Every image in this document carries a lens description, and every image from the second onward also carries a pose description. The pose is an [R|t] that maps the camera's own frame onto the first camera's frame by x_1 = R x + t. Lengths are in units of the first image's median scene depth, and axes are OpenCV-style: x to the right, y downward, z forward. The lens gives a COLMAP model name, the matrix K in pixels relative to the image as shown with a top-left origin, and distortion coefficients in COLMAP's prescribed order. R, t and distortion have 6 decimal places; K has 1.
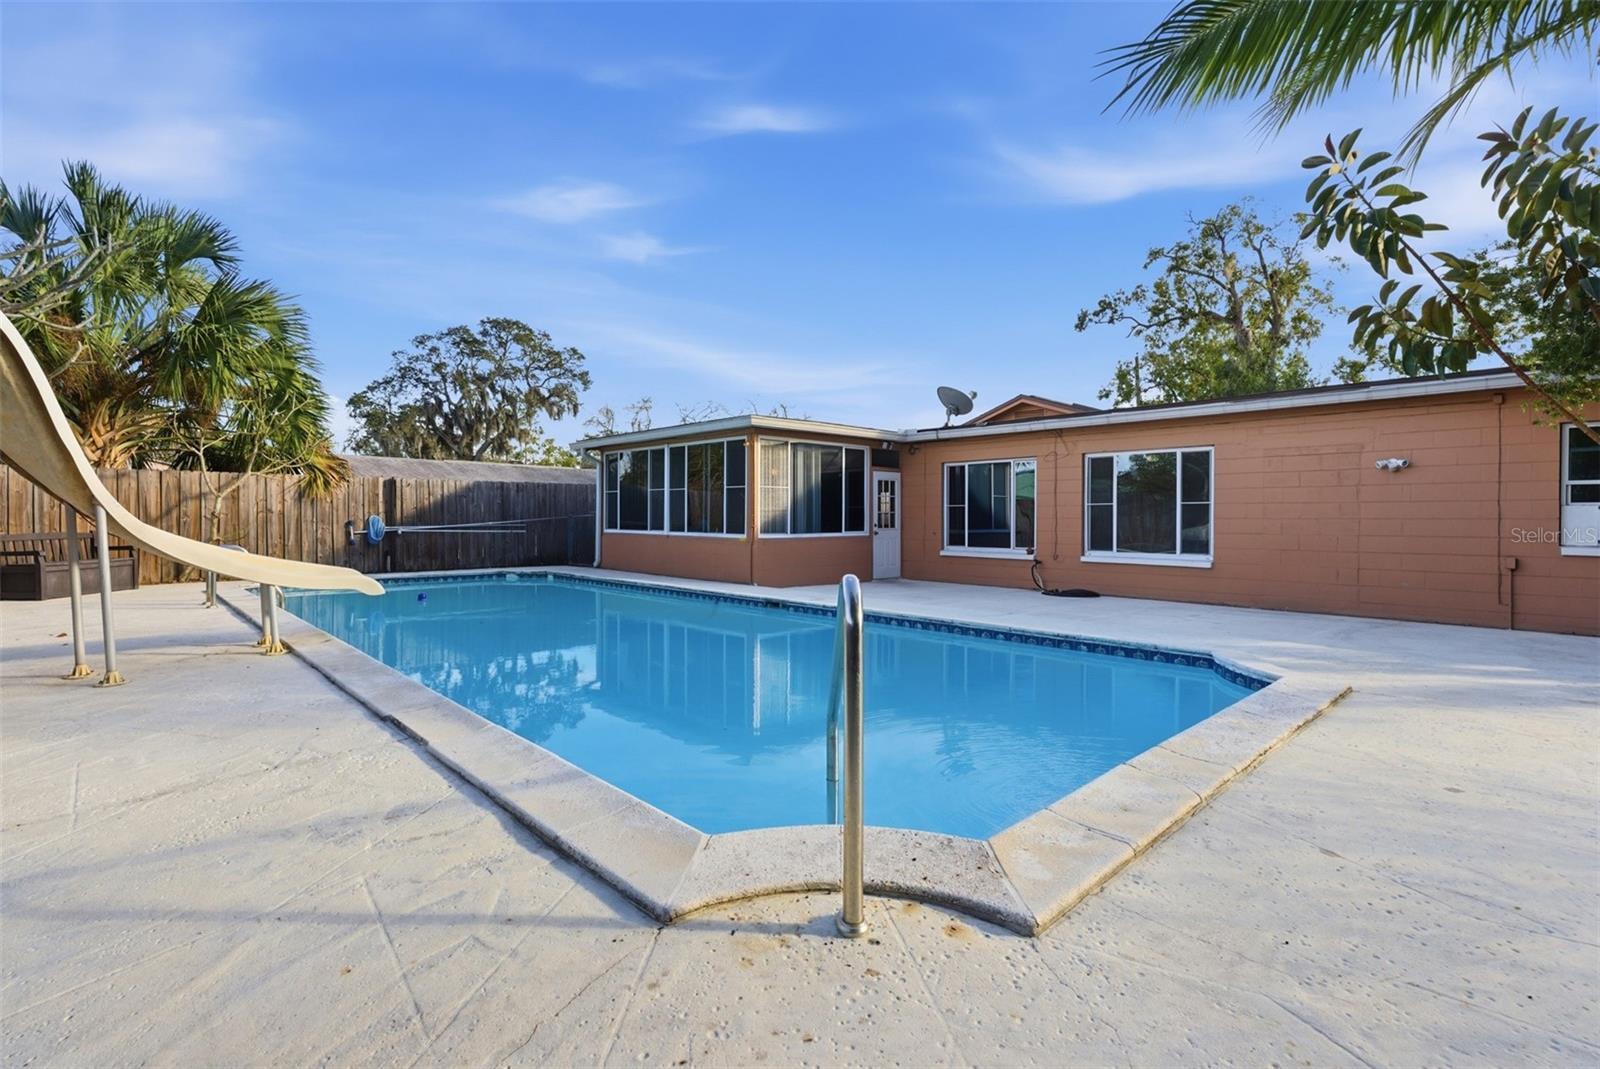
lens RADIAL K [[730.6, 0, 805.1], [0, 730.6, 520.2], [0, 0, 1]] dist [-0.011235, 0.003313]
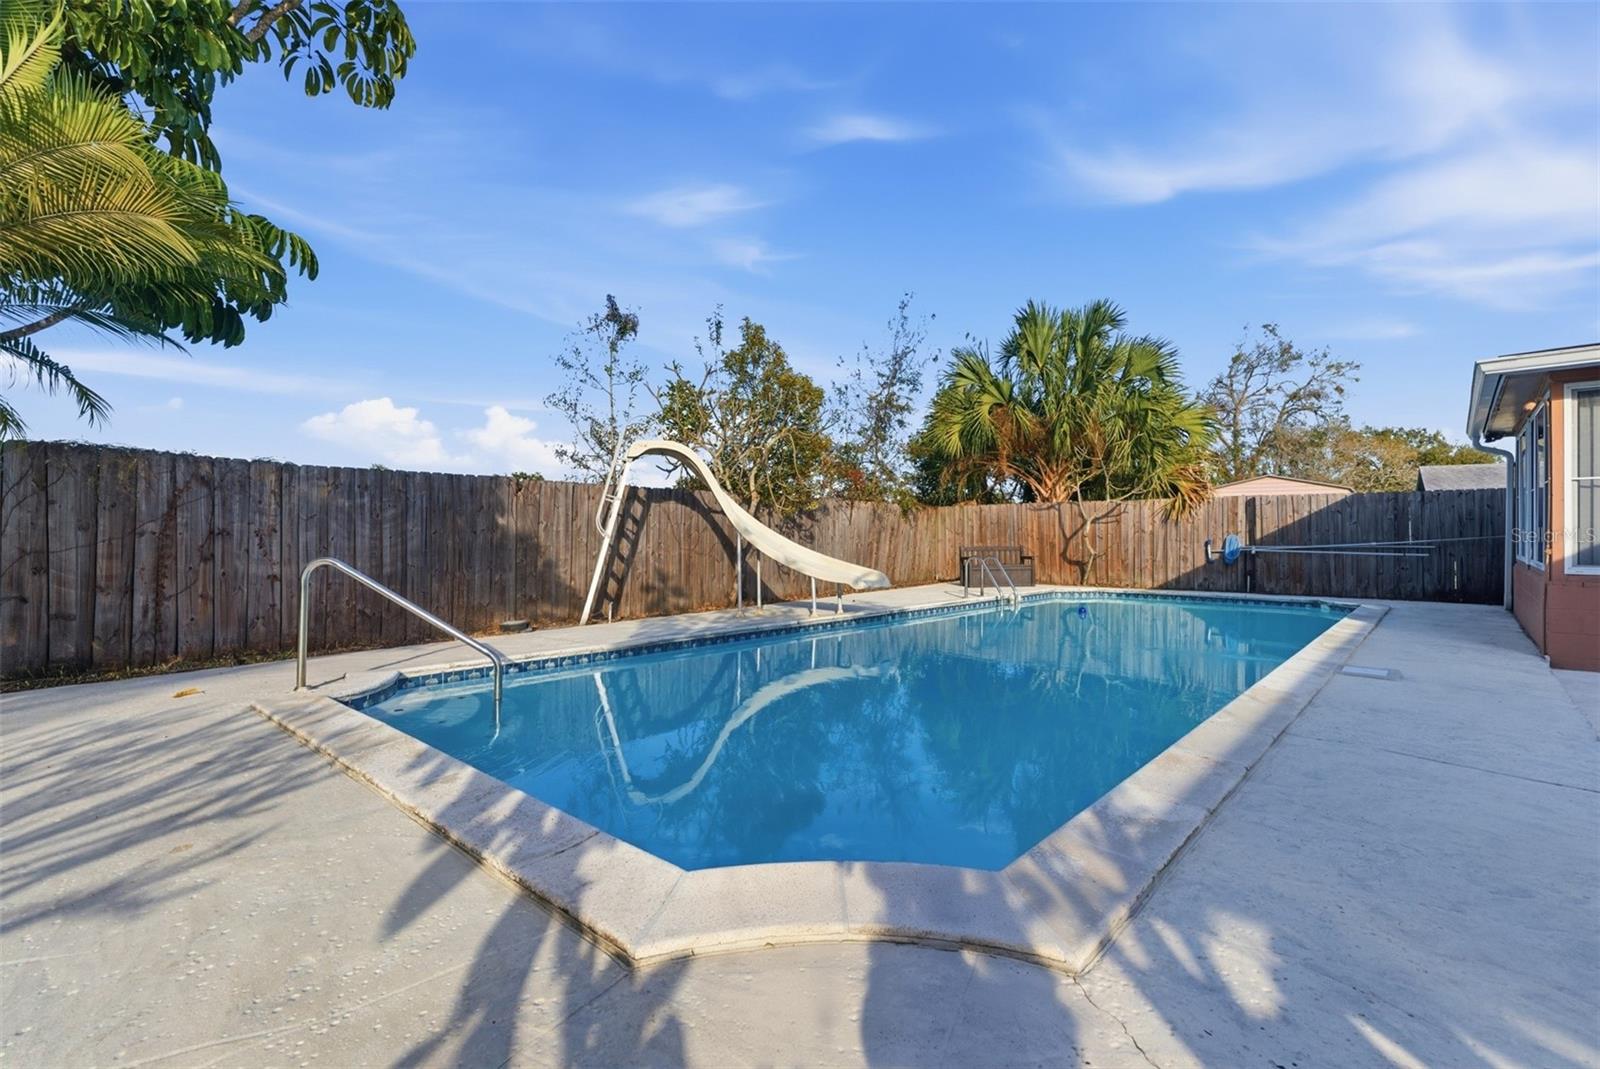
lens RADIAL K [[730.6, 0, 806.0], [0, 730.6, 535.4], [0, 0, 1]] dist [-0.011235, 0.003313]
pose [[0.075272, -0.002151, -0.997161, 0.378389], [-0.006161, 0.999978, -0.002622, 0.000682], [0.997144, 0.006341, 0.075257, 0.347572]]
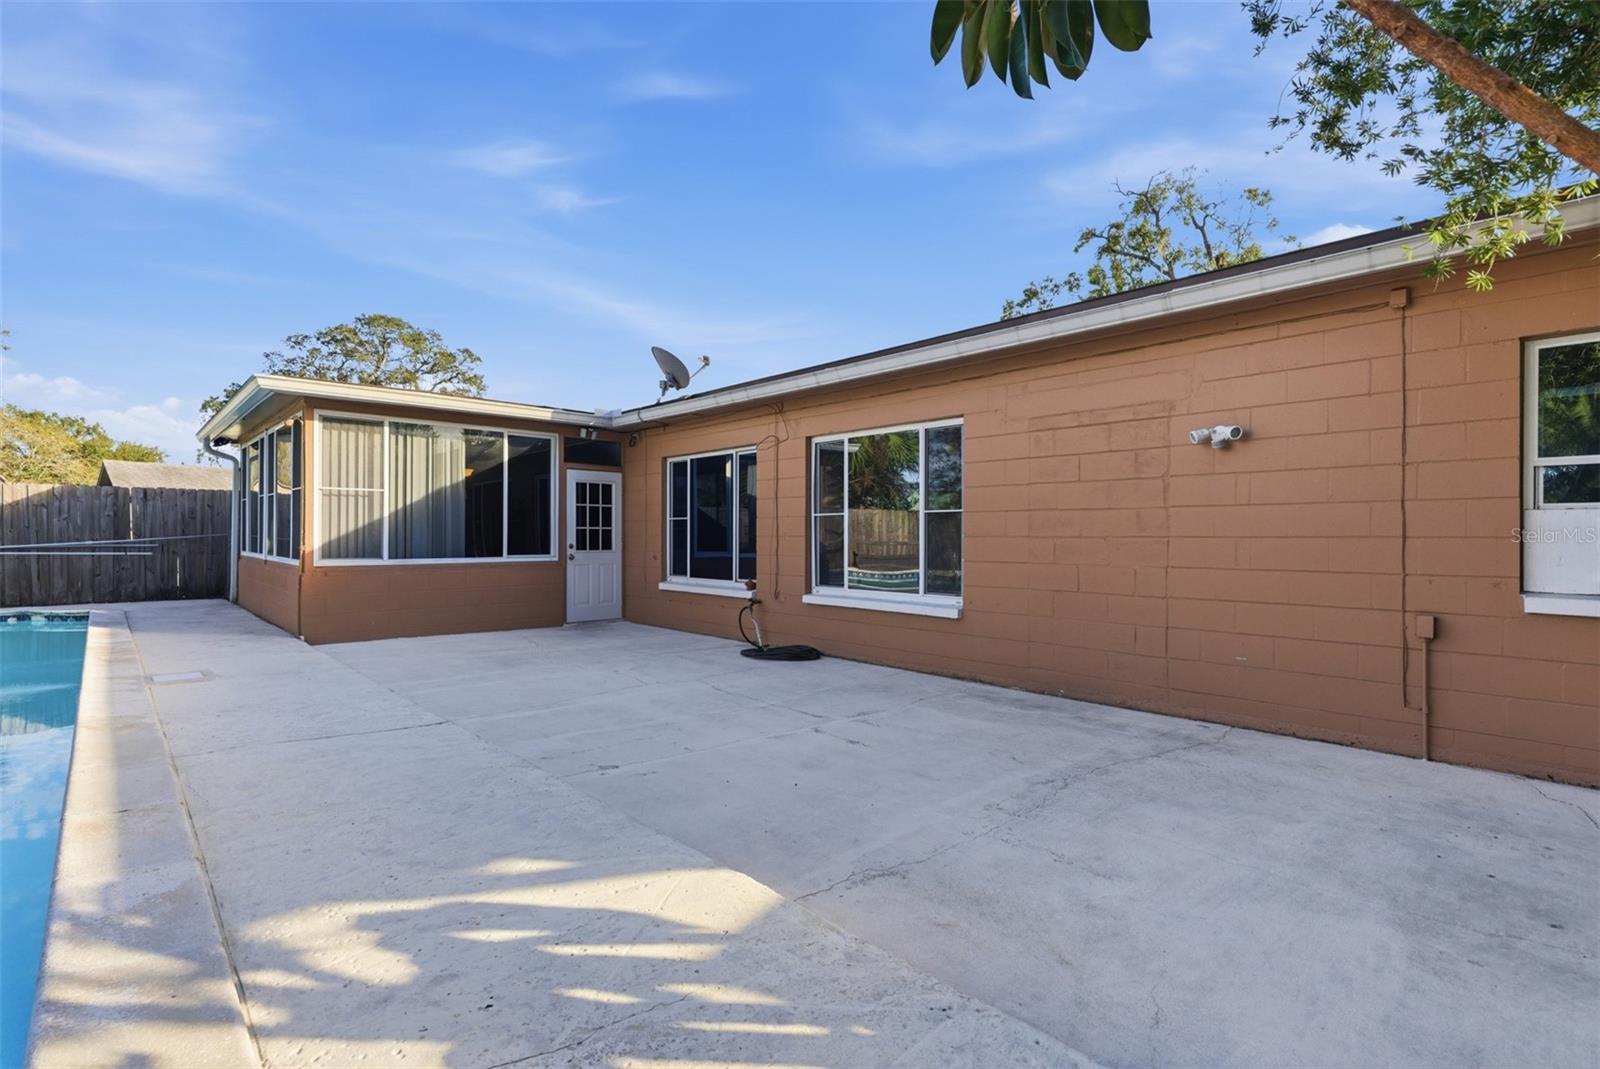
lens RADIAL K [[730.6, 0, 804.9], [0, 730.6, 534.2], [0, 0, 1]] dist [-0.011235, 0.003313]
pose [[0.999994, 0.000813, 0.003395, 0.328669], [-0.000789, 0.999974, -0.007104, 0.000136], [-0.003401, 0.007102, 0.999969, 0.302992]]
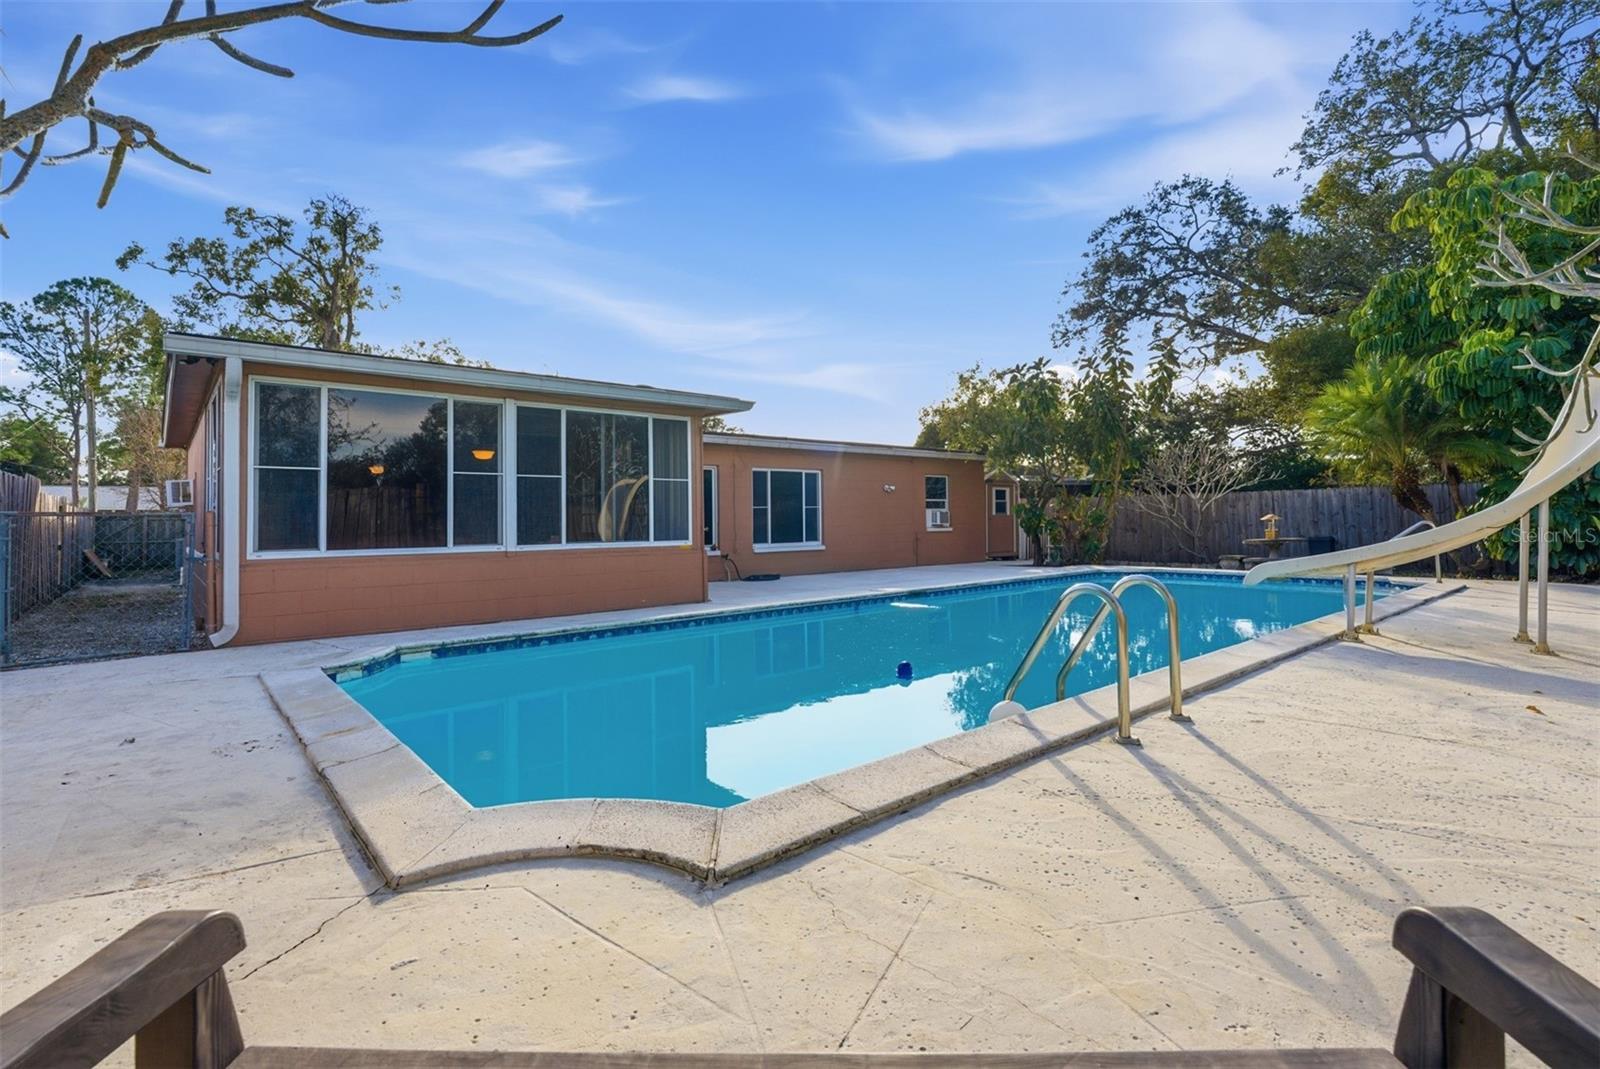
lens RADIAL K [[730.6, 0, 802.5], [0, 730.6, 522.7], [0, 0, 1]] dist [-0.011235, 0.003313]
pose [[0.085225, -0.010778, 0.996303, -0.771358], [0.012640, 0.999873, 0.009736, -0.005576], [-0.996282, 0.011764, 0.085350, 0.717392]]
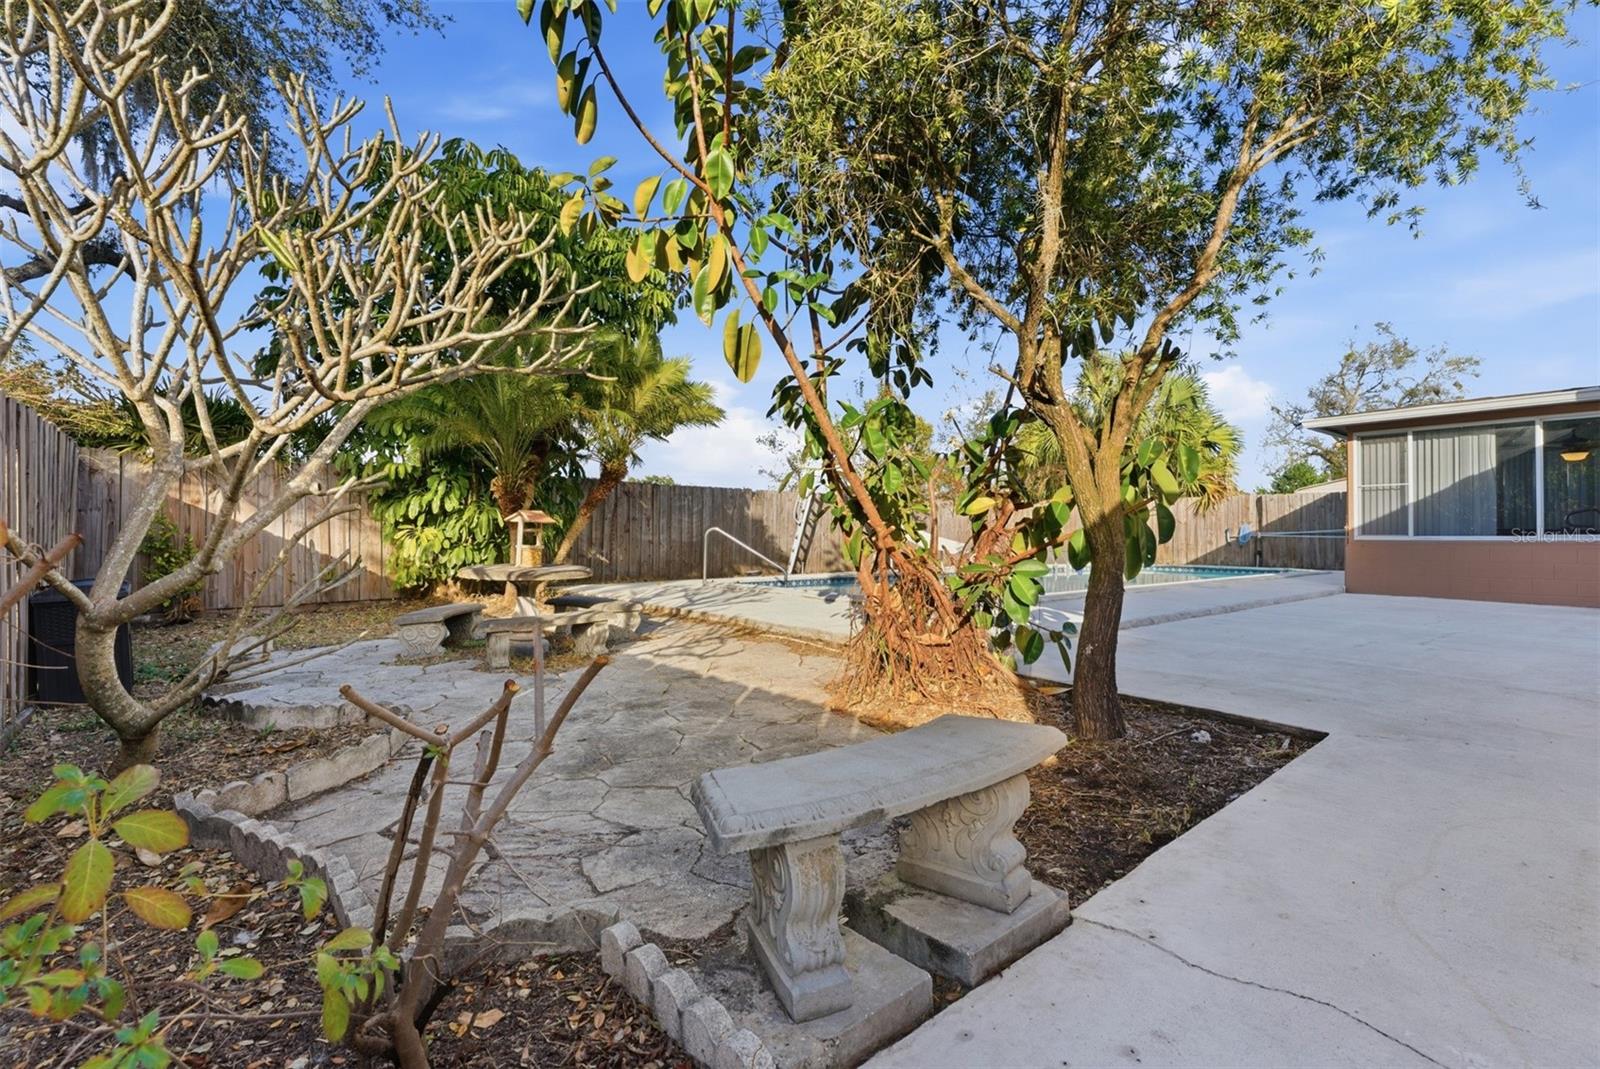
lens RADIAL K [[730.6, 0, 799.5], [0, 730.6, 530.3], [0, 0, 1]] dist [-0.011235, 0.003313]
pose [[-0.089681, -0.007839, -0.995940, 0.839005], [-0.006289, 0.999954, -0.007305, 0.020975], [0.995951, 0.005609, -0.089726, 0.312721]]
